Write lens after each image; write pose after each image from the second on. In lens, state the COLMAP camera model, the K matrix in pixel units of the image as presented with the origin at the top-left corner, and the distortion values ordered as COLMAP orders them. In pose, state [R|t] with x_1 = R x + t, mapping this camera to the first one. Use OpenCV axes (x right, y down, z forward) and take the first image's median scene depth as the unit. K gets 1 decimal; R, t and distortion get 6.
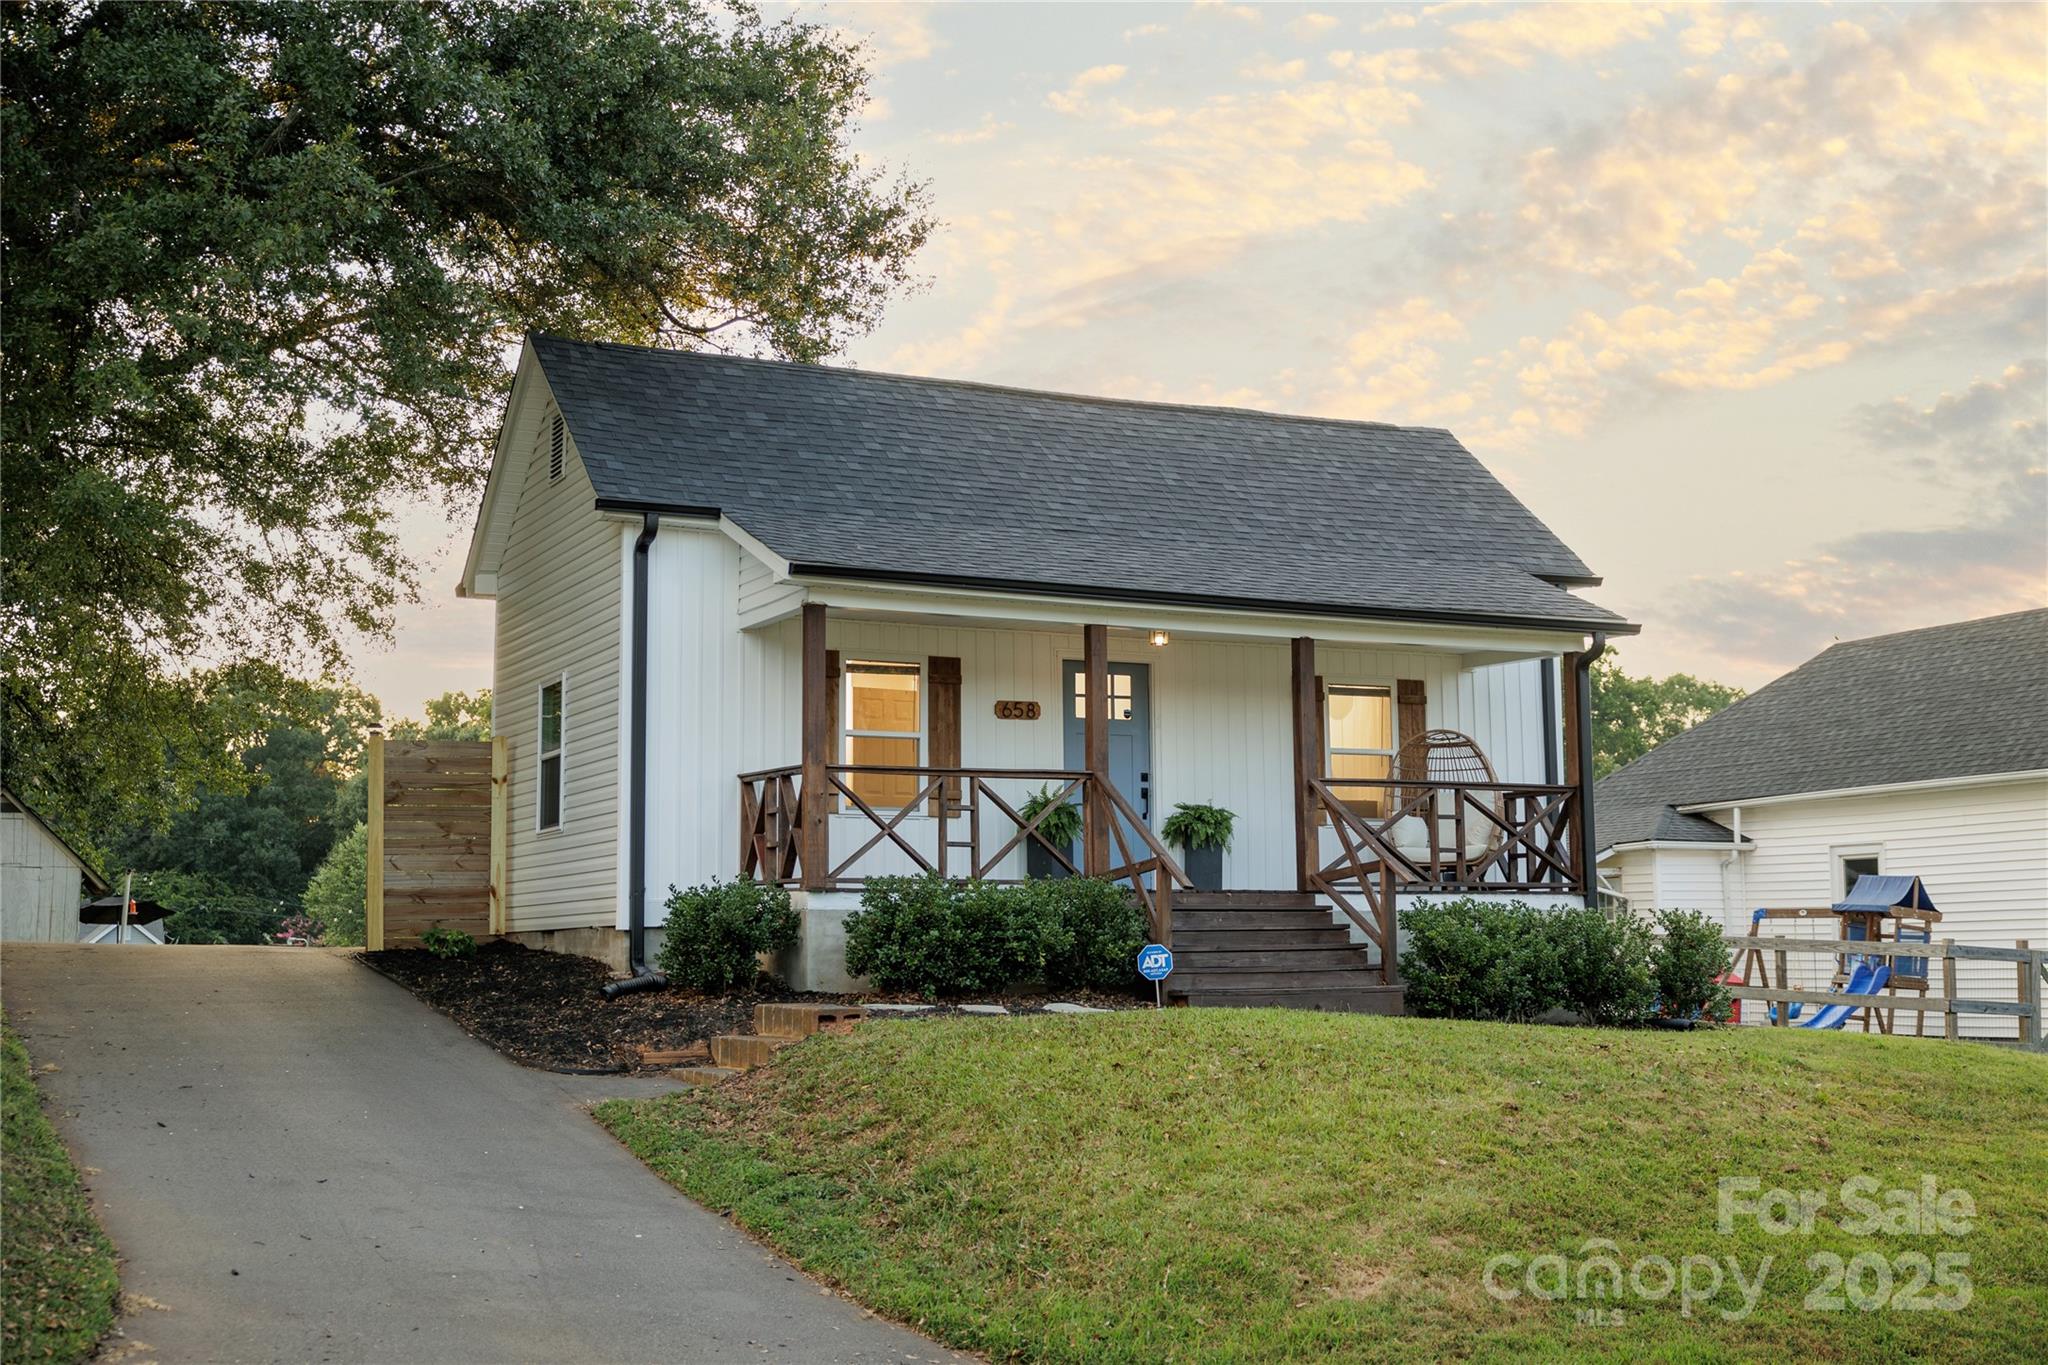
lens RADIAL K [[2515.8, 0, 1027.1], [0, 2515.8, 679.7], [0, 0, 1]] dist [-0.004517, 0.000000]
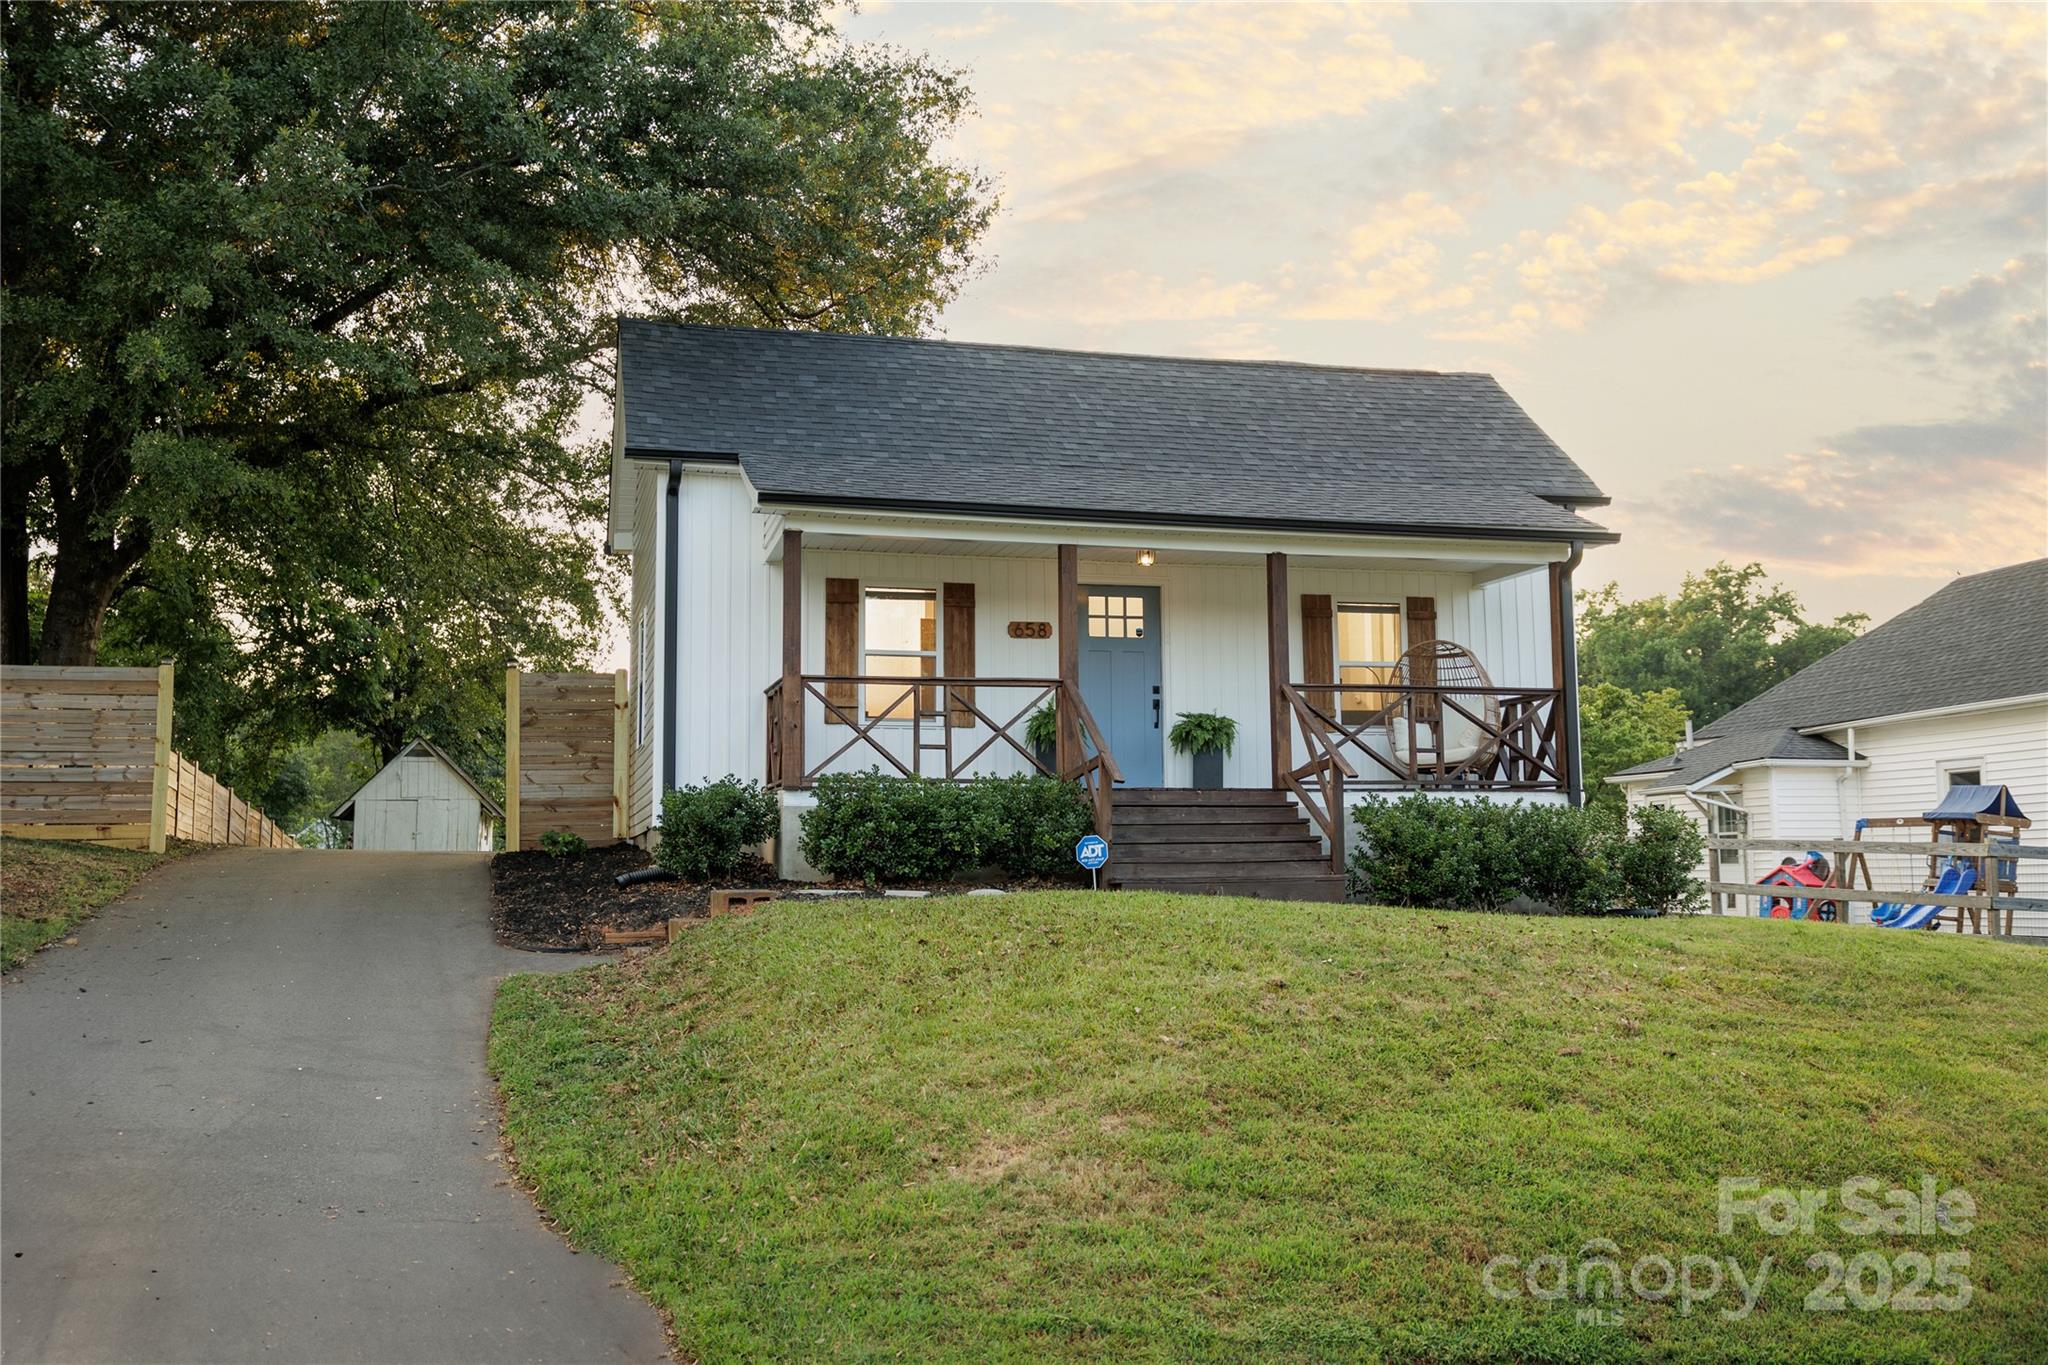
lens RADIAL K [[1964.8, 0, 1019.7], [0, 1964.8, 685.5], [0, 0, 1]] dist [-0.008186, 0.000000]
pose [[0.980171, -0.021109, -0.197024, 0.161426], [0.022957, 0.999711, 0.007103, 0.030198], [0.196817, -0.011486, 0.980373, 0.153163]]
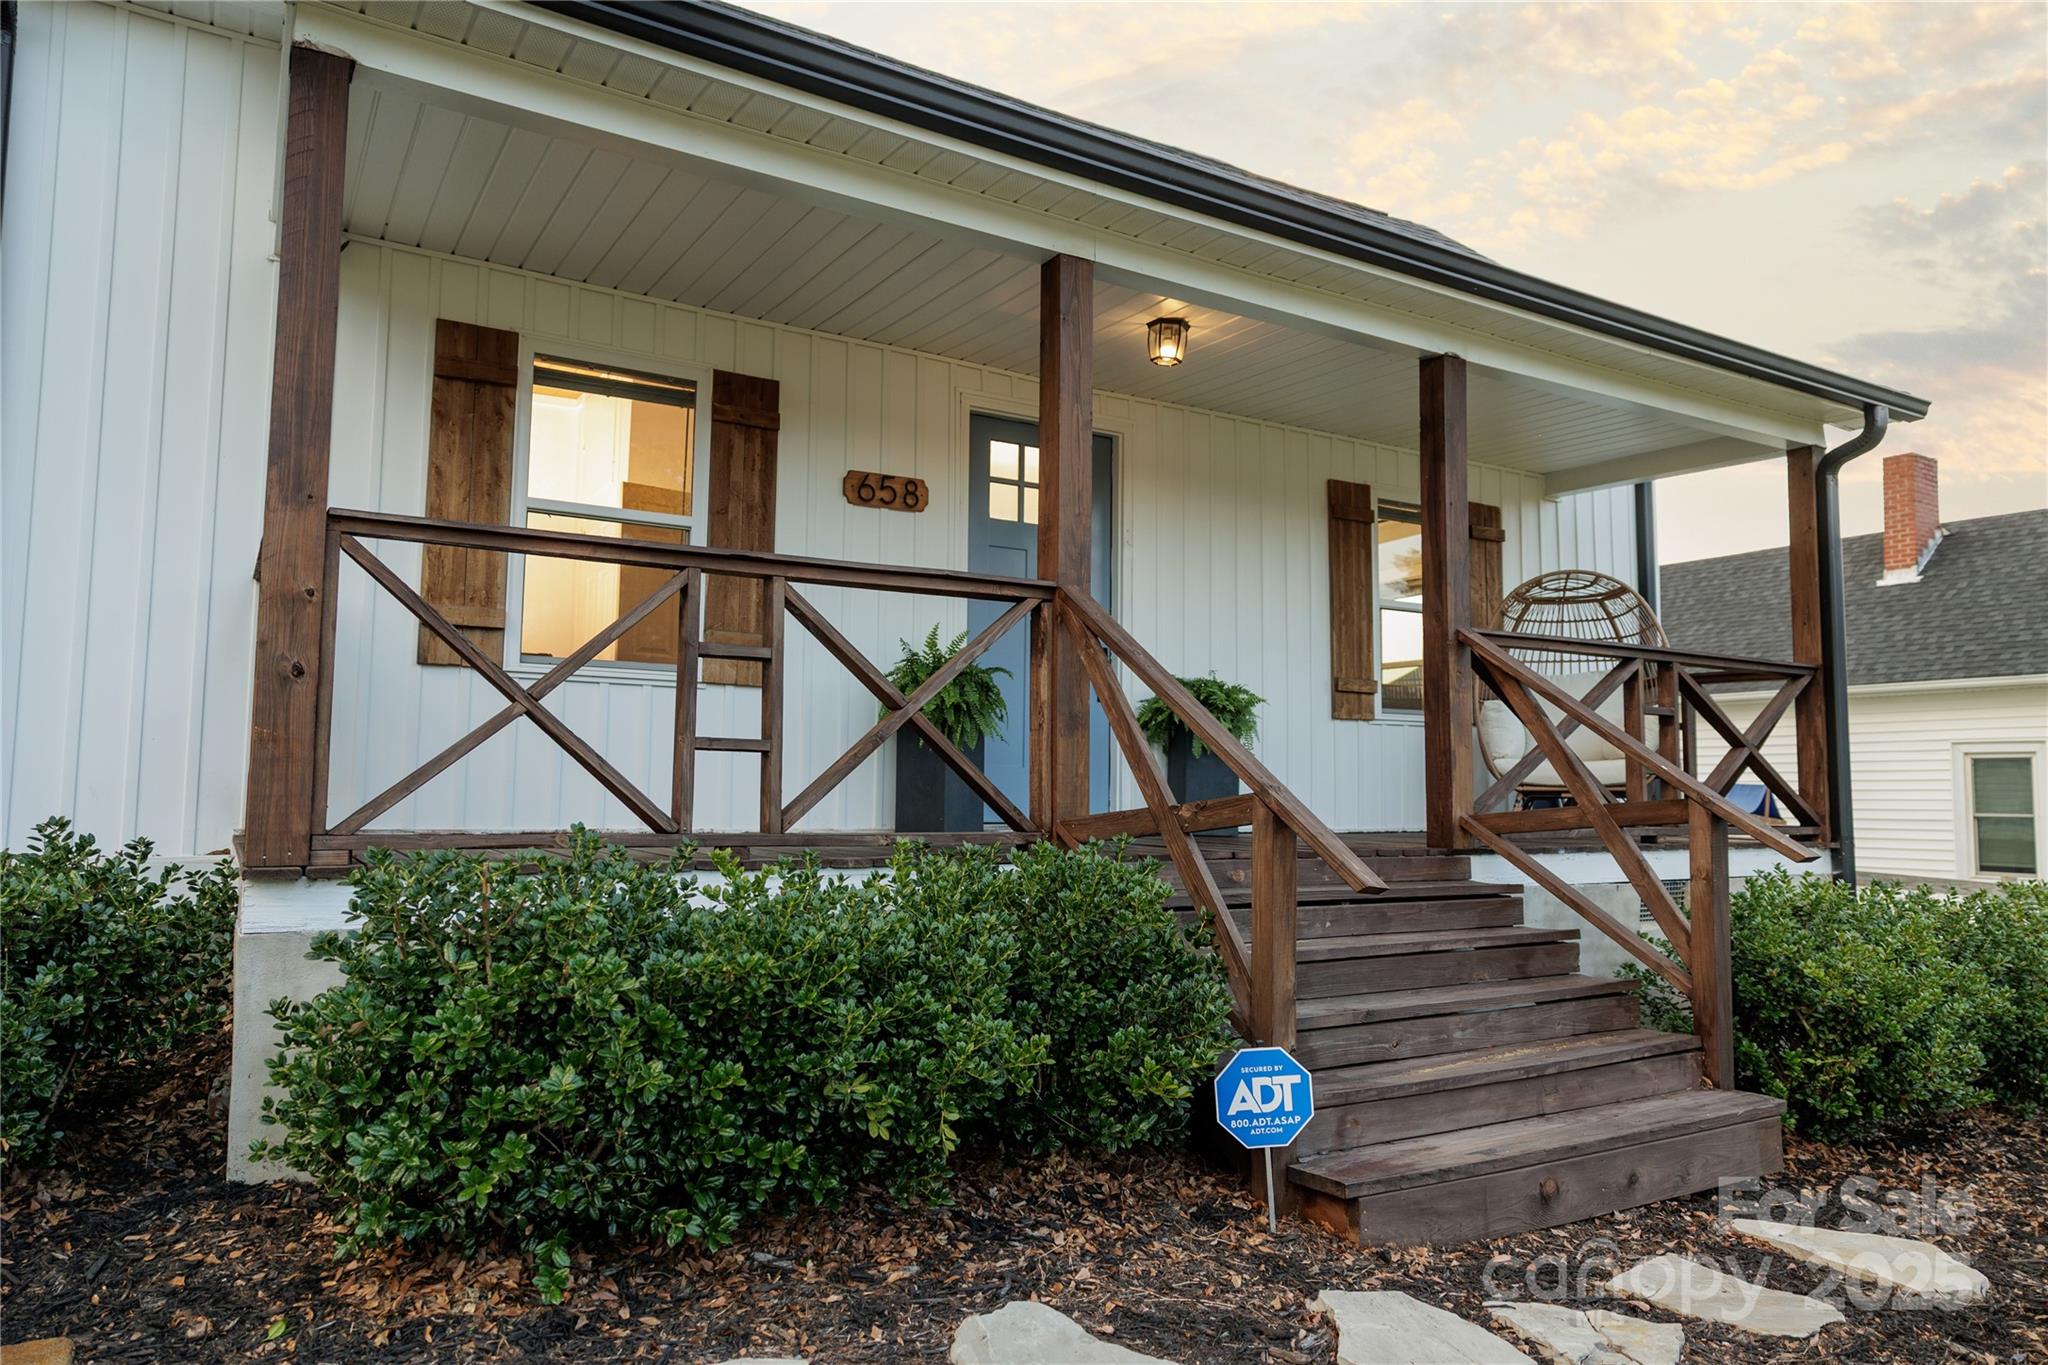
lens RADIAL K [[1371.4, 0, 1025.7], [0, 1371.4, 677.1], [0, 0, 1]] dist [-0.004044, -0.000232]
pose [[0.994493, 0.028391, 0.100885, -0.002580], [-0.031194, 0.999167, 0.026315, 0.042962], [-0.100054, -0.029317, 0.994550, 0.705375]]
